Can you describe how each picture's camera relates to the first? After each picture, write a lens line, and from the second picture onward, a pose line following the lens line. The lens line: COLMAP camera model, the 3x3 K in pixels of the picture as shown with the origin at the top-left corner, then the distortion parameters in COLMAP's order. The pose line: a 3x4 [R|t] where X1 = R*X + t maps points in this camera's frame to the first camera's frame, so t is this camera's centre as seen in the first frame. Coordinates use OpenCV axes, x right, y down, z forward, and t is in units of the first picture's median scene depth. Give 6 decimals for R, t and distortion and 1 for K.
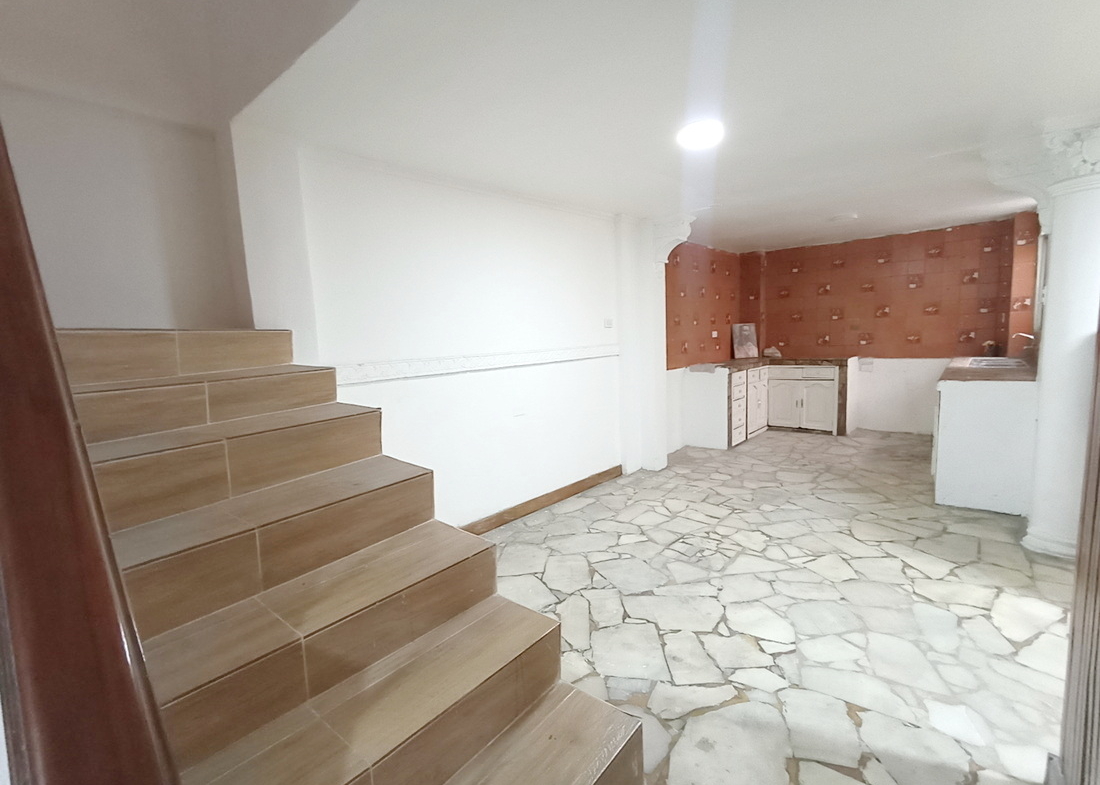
lens RADIAL K [[487.2, 0, 547.2], [0, 487.2, 390.4], [0, 0, 1]] dist [0.000571, -0.001279]
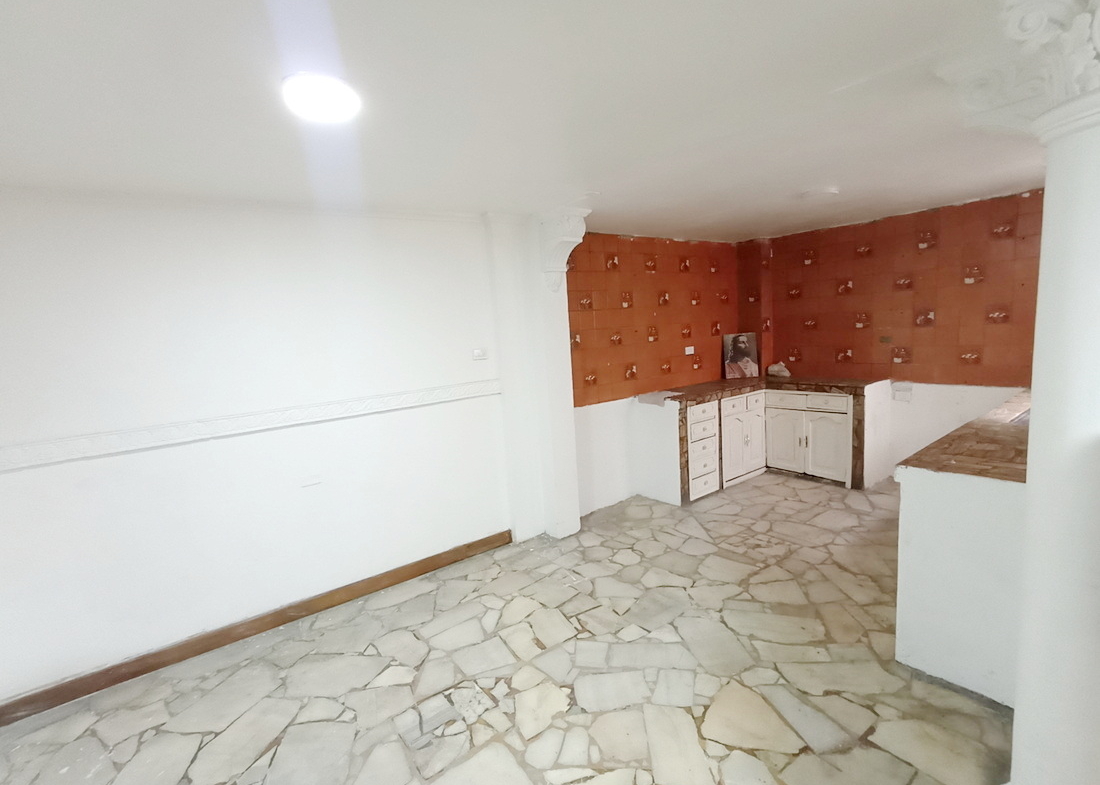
lens RADIAL K [[487.2, 0, 551.0], [0, 487.2, 390.7], [0, 0, 1]] dist [0.000571, -0.001279]
pose [[0.978573, 0.003867, -0.205863, 0.398253], [0.002172, 0.999574, 0.029105, -0.101878], [0.205888, -0.028928, 0.978148, 0.255710]]
